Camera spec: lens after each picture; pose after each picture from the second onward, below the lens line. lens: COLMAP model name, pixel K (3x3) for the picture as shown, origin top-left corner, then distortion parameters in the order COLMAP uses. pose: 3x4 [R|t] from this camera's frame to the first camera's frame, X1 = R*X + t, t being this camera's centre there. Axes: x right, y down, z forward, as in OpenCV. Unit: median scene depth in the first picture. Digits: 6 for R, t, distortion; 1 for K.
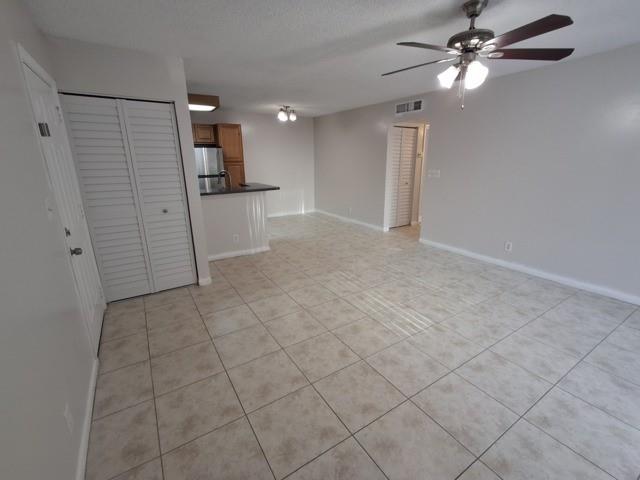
lens RADIAL K [[293.3, 0, 323.6], [0, 293.3, 240.5], [0, 0, 1]] dist [0.001997, 0.000982]
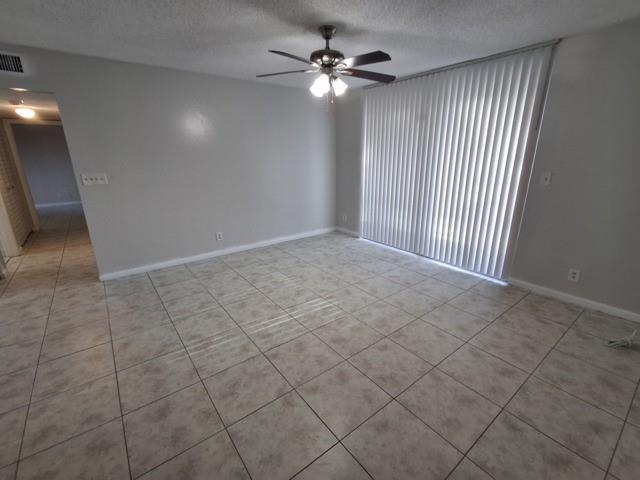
lens RADIAL K [[293.3, 0, 323.6], [0, 293.3, 240.5], [0, 0, 1]] dist [0.001997, 0.000982]
pose [[-0.094282, -0.281865, 0.954810, -0.584635], [0.282146, 0.912194, 0.297145, -0.233285], [-0.954728, 0.297411, -0.006477, 0.829065]]
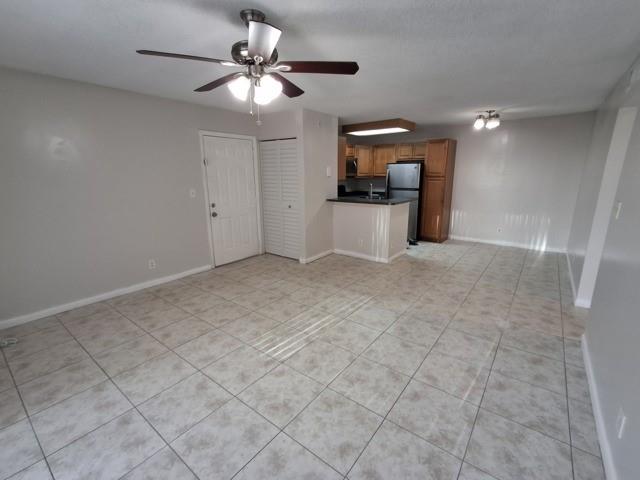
lens RADIAL K [[291.0, 0, 320.0], [0, 291.0, 240.0], [0, 0, 1]] dist [0.004407, -0.008879]
pose [[0.334931, 0.219360, -0.916353, 1.017826], [-0.256532, 0.957015, 0.135331, -0.191684], [0.906649, 0.189748, 0.376806, 0.629927]]
